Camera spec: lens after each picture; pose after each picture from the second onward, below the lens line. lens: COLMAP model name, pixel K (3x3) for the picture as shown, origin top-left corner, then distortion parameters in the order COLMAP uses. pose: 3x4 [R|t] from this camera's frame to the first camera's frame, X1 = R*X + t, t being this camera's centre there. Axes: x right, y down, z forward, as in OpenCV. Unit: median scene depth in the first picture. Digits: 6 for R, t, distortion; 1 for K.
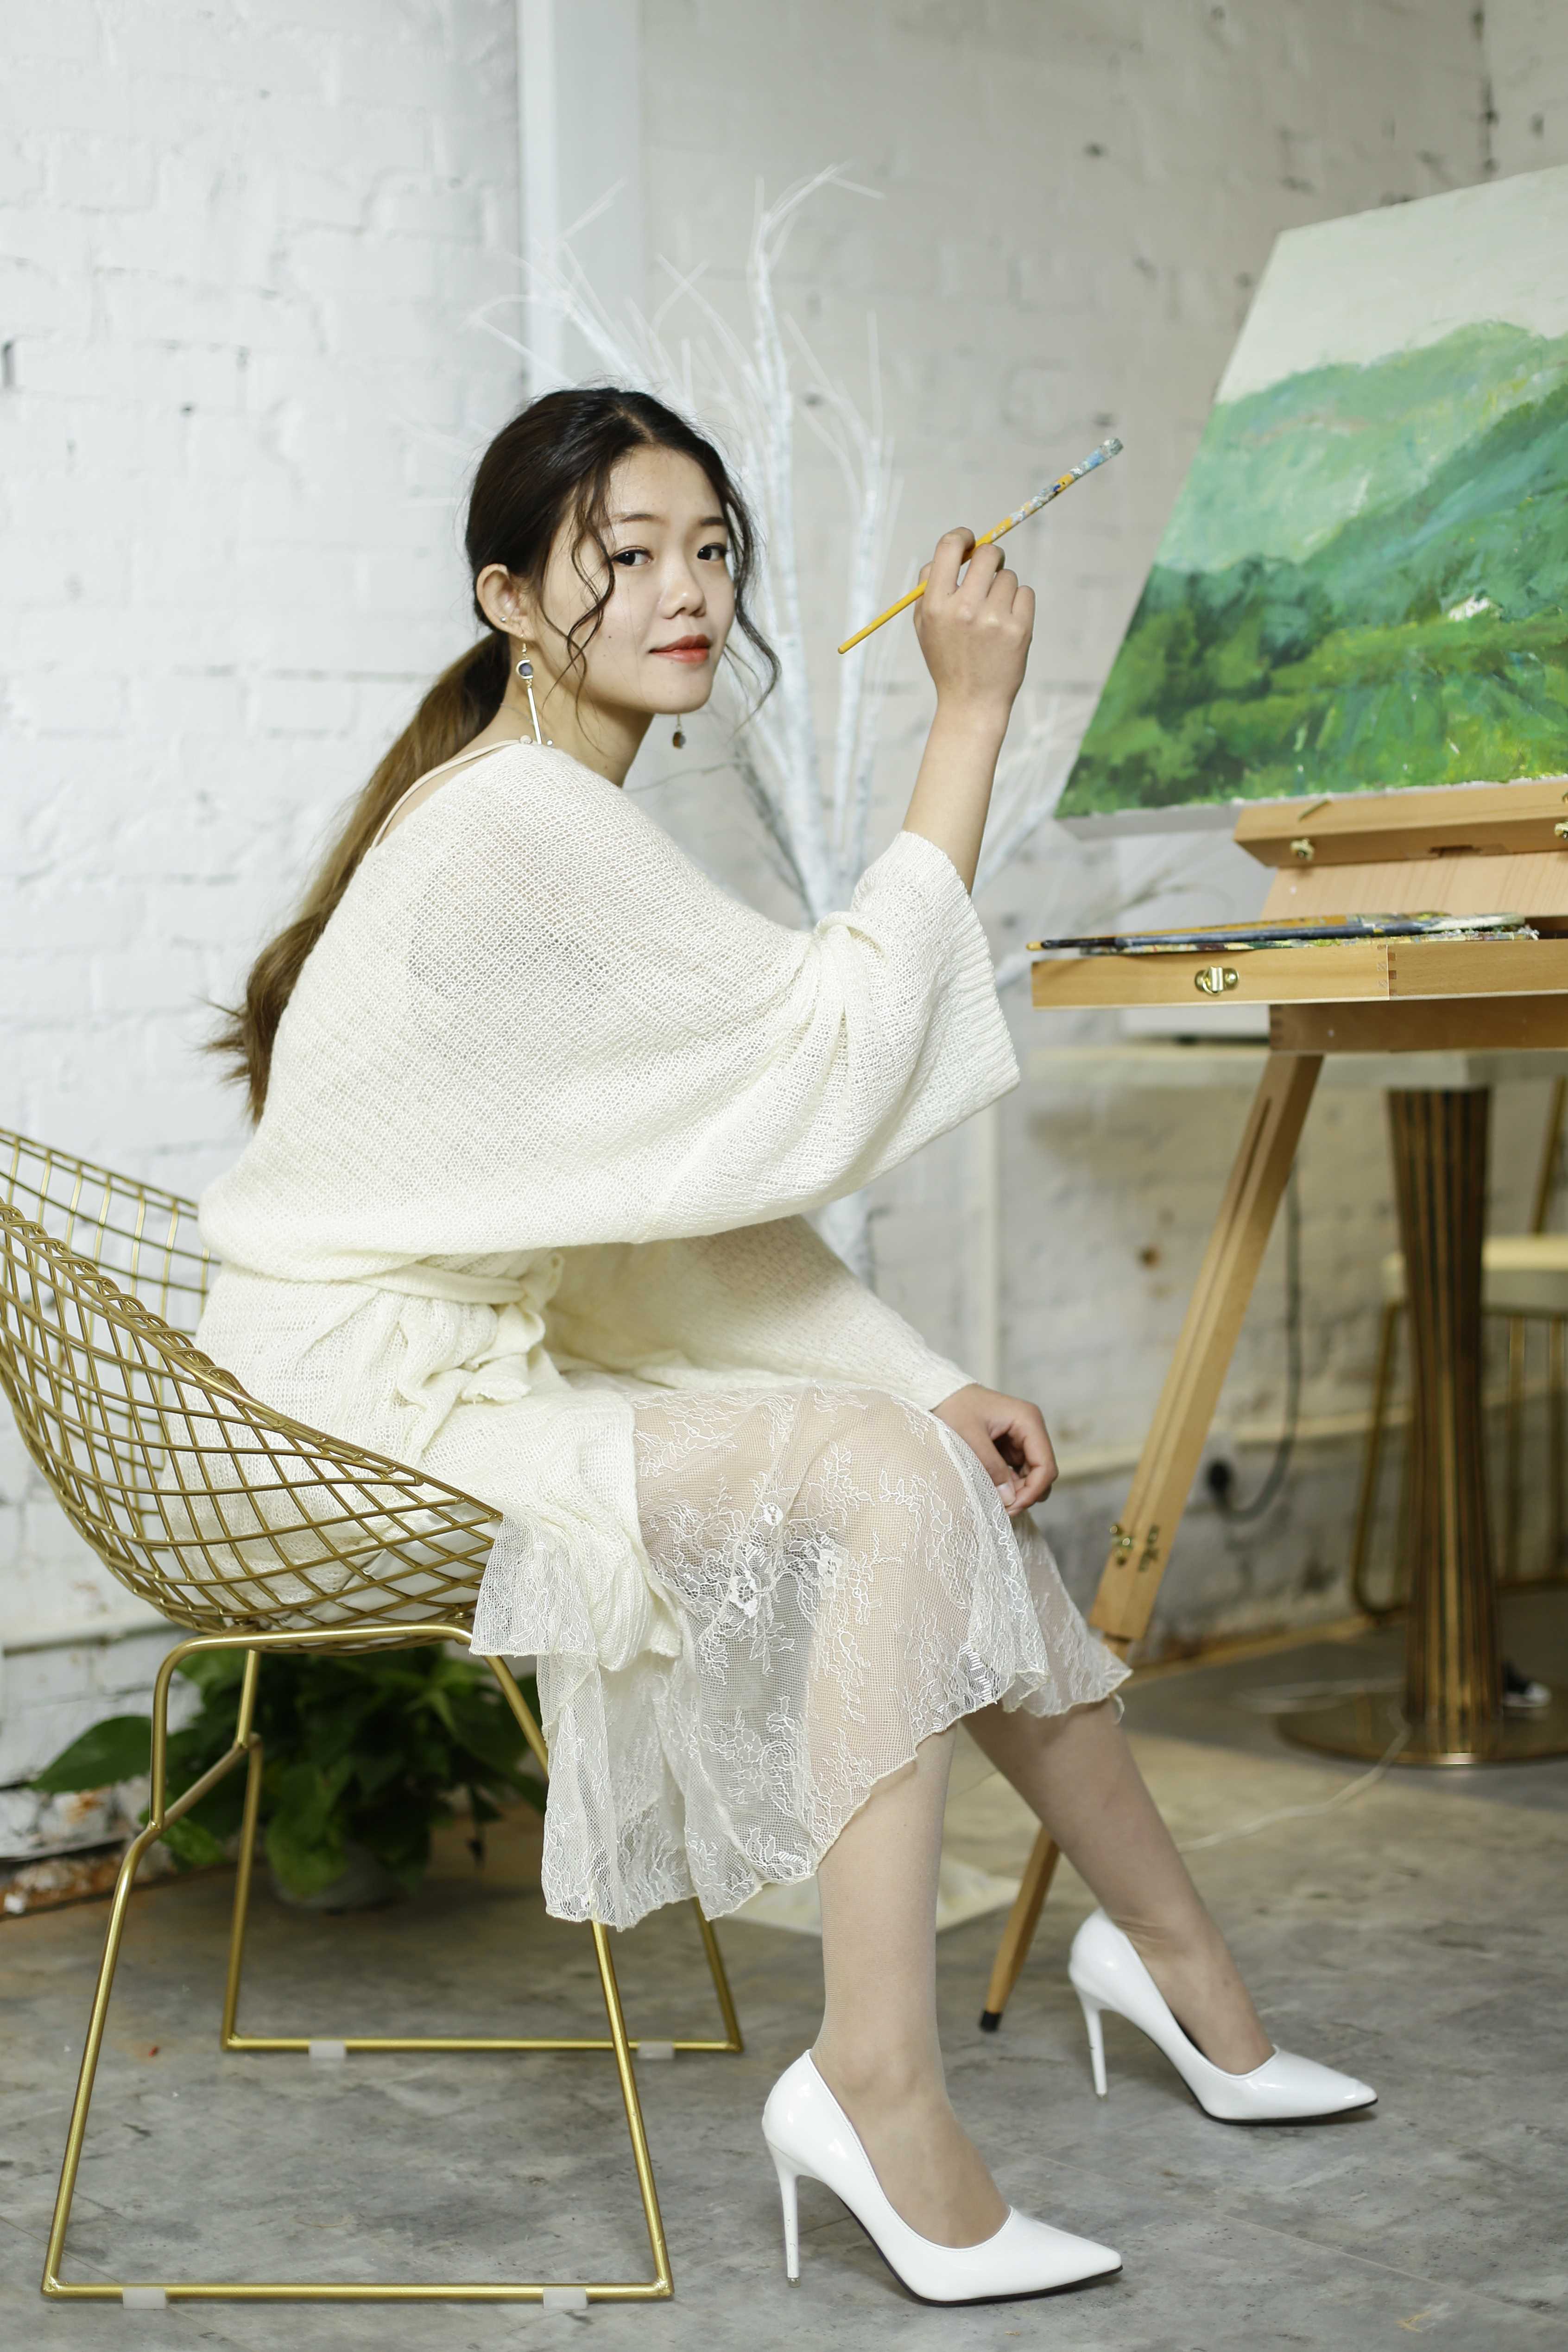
lens RADIAL K [[3447.4, 0, 781.9], [0, 3447.4, 1175.0], [0, 0, 1]] dist [-0.108042, -0.143713]
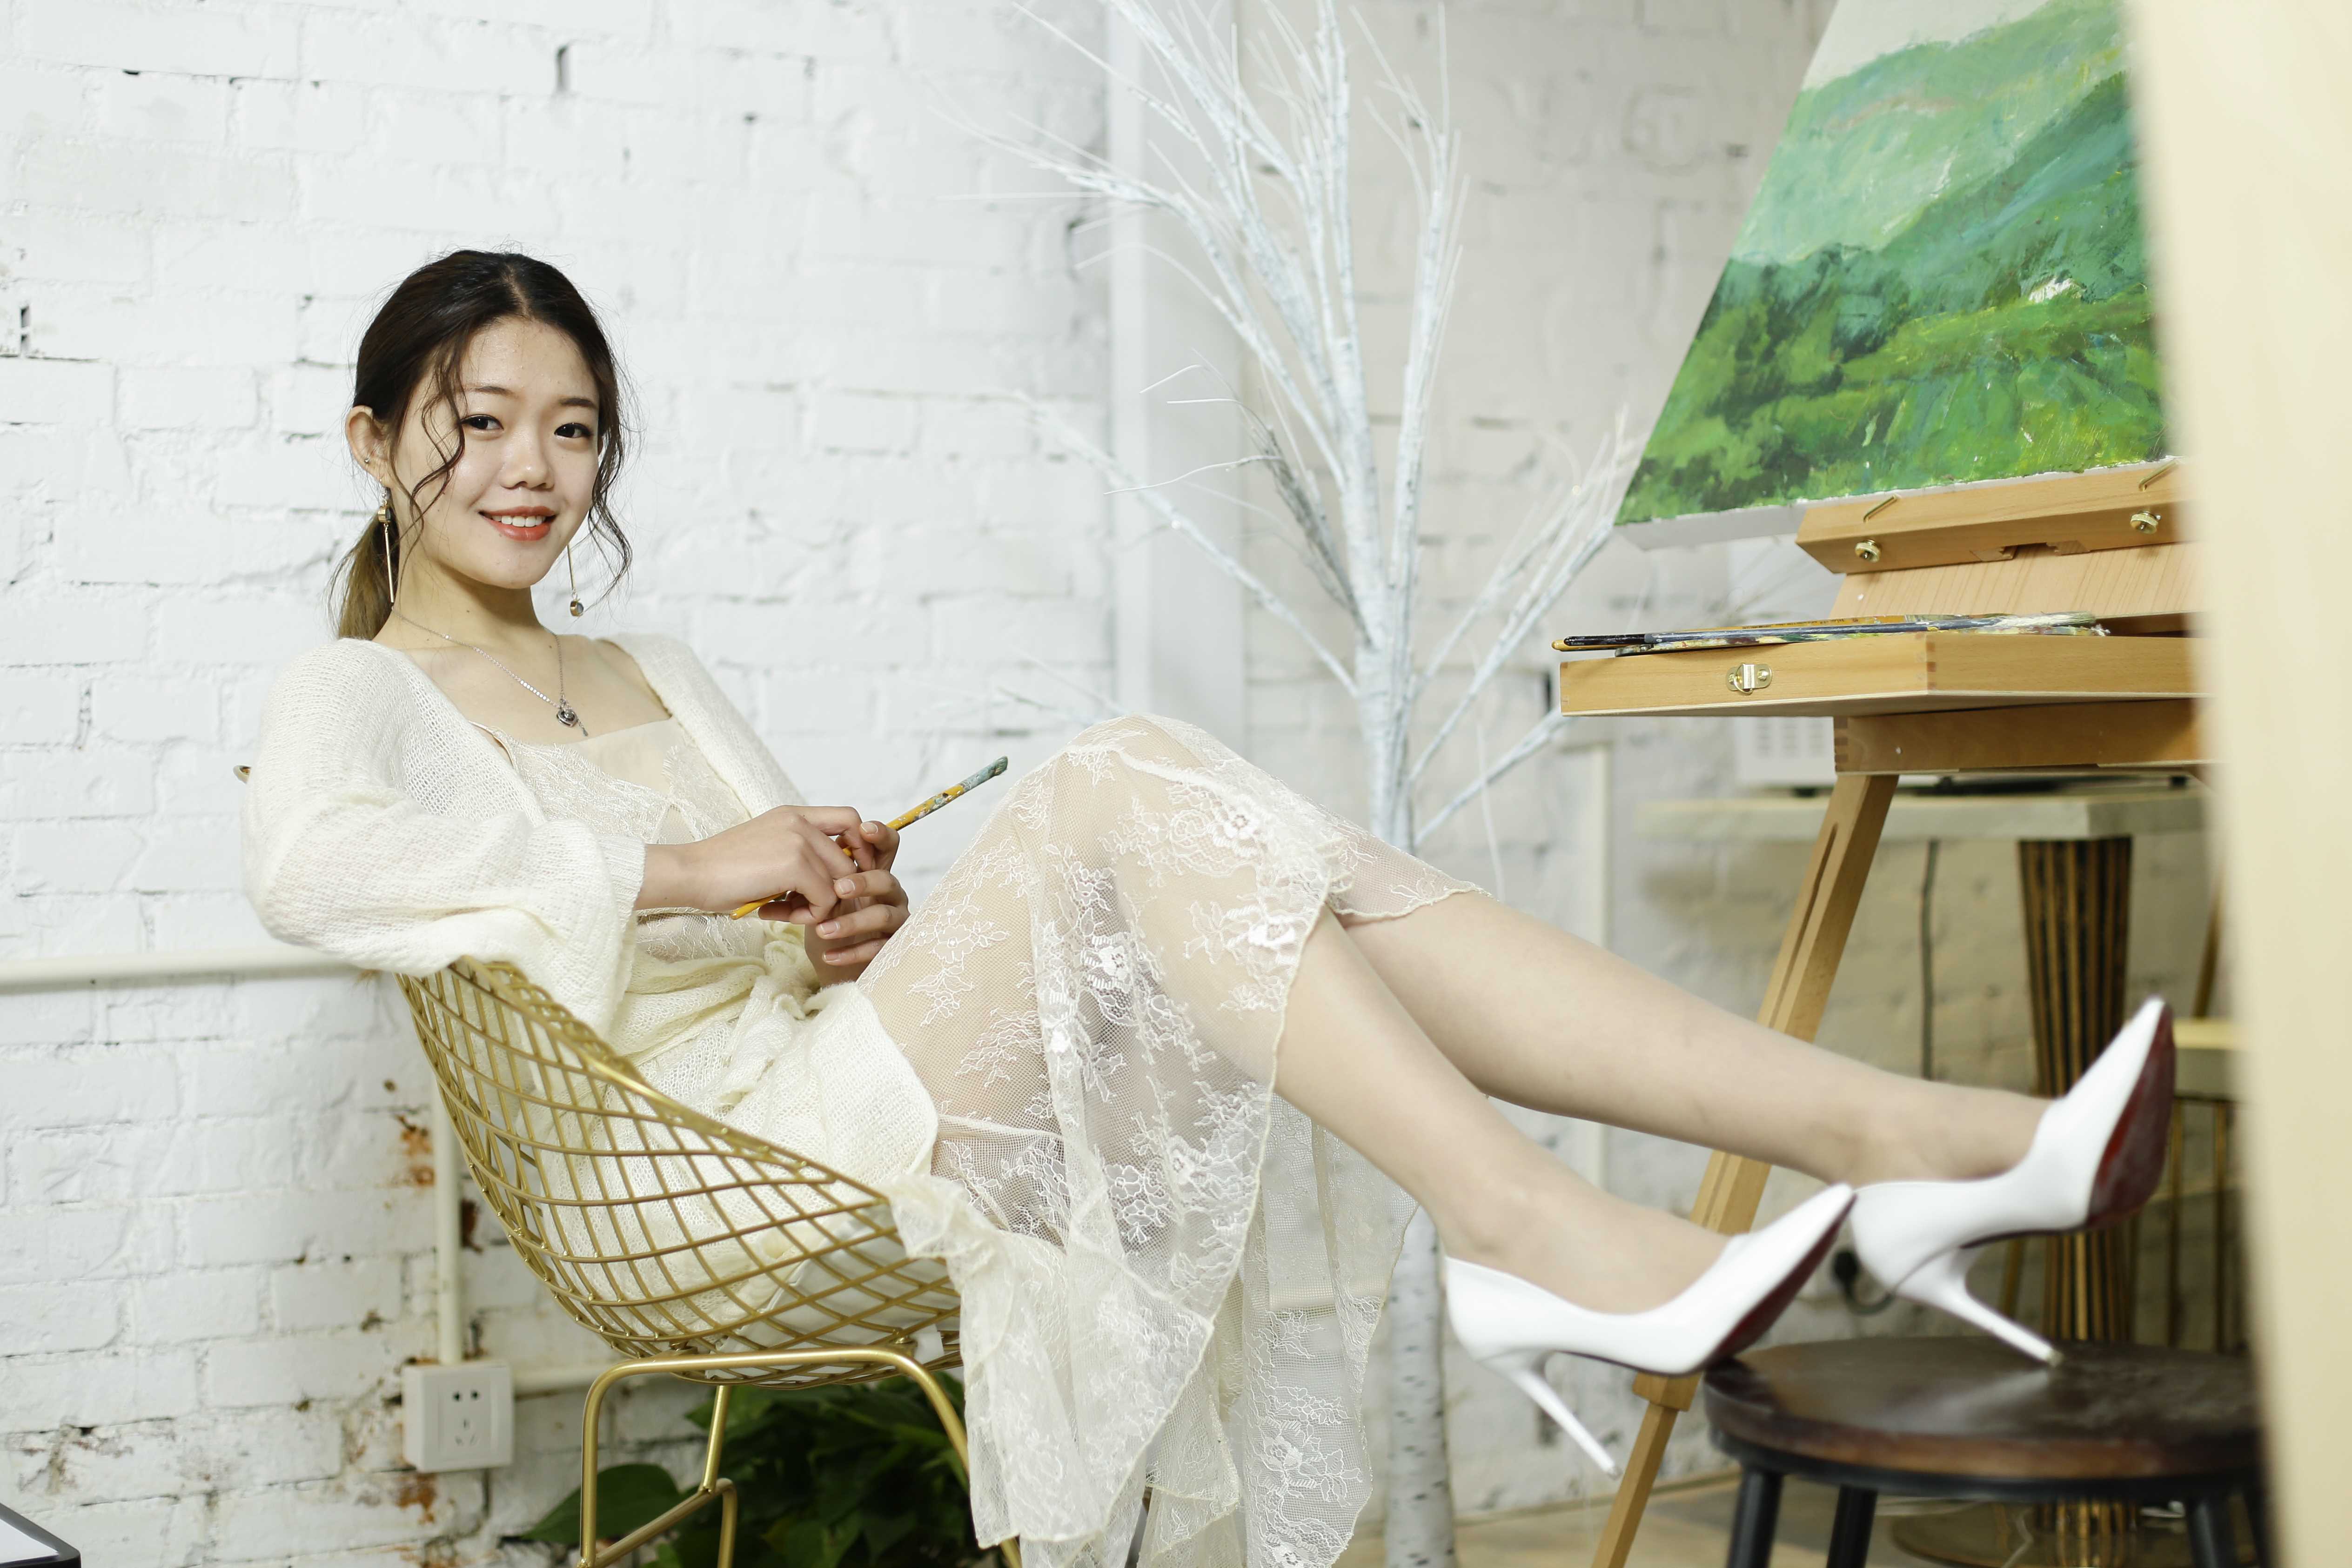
lens RADIAL K [[3482.0, 0, 1114.0], [0, 3482.0, 817.4], [0, 0, 1]] dist [-0.127944, -0.046794]
pose [[0.992797, 0.015655, -0.118780, 0.060891], [-0.021759, 0.998499, -0.050268, 0.026961], [0.117815, 0.052491, 0.991647, 0.058733]]
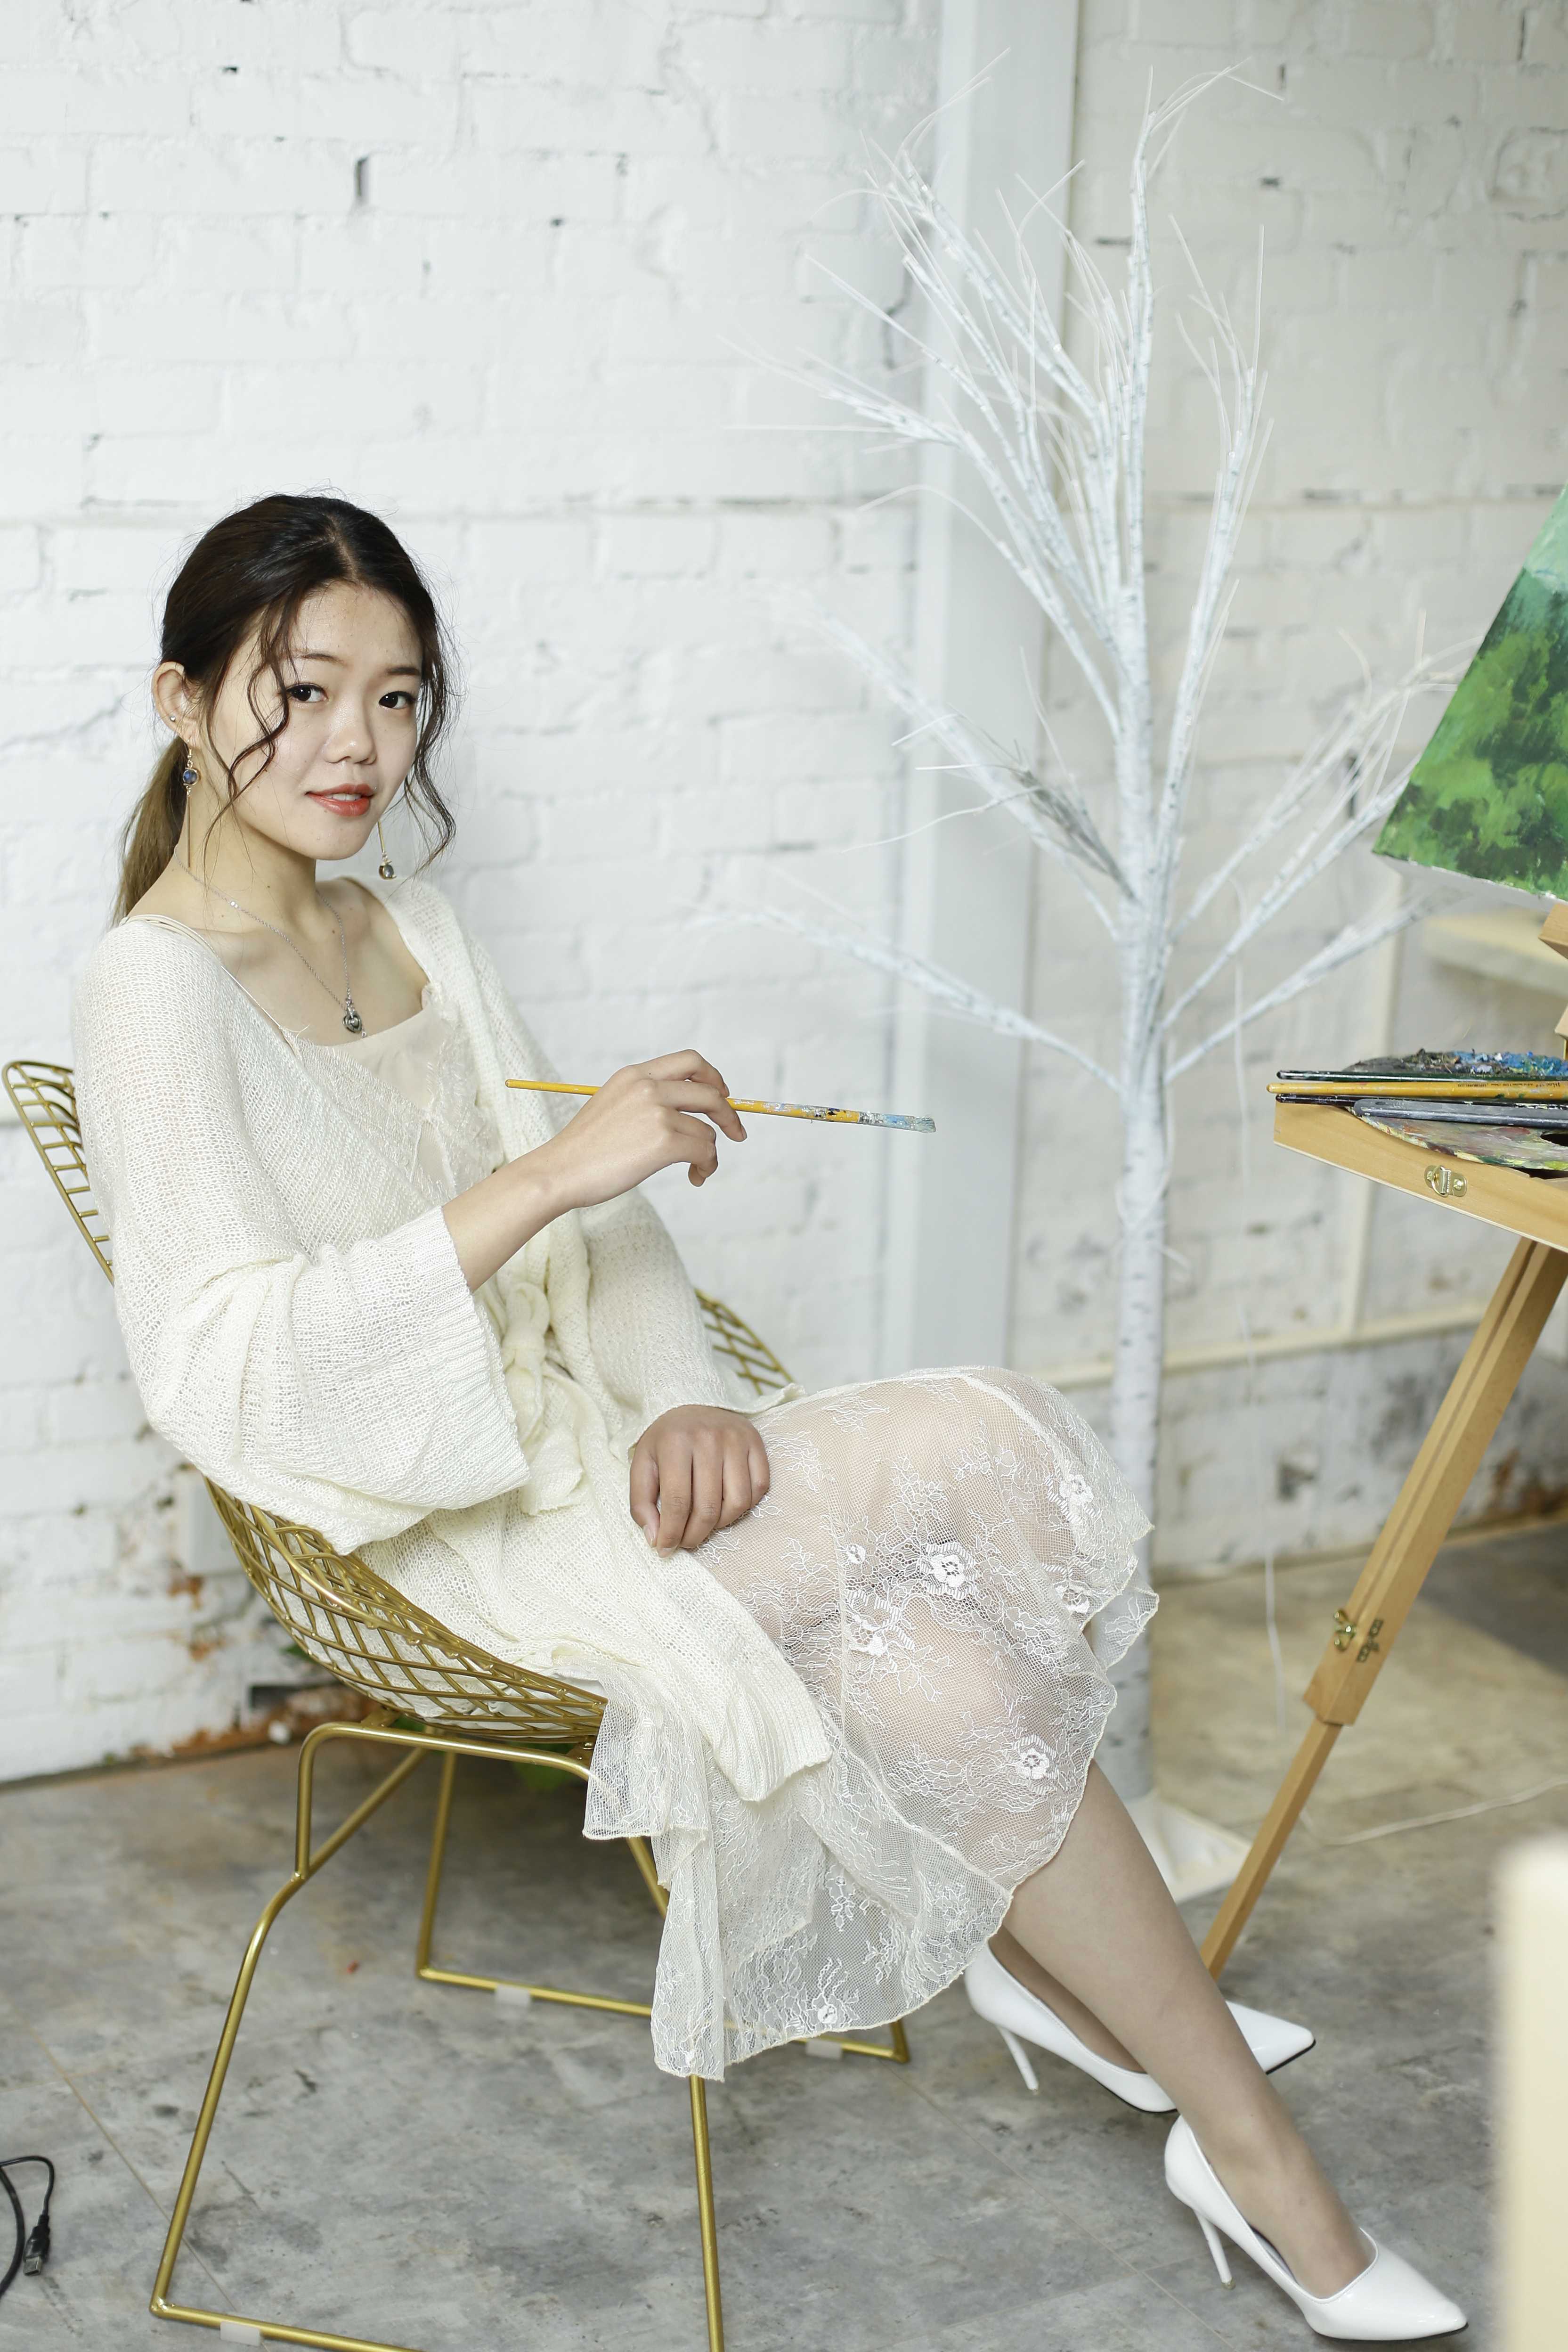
lens RADIAL K [[3525.8, 0, 784.0], [0, 3525.8, 1176.0], [0, 0, 1]] dist [-0.132168, 0.035235]
pose [[0.979514, 0.113335, -0.166456, 0.096265], [-0.079034, 0.976628, 0.199877, -0.206130], [0.185218, -0.182626, 0.965579, 0.044313]]
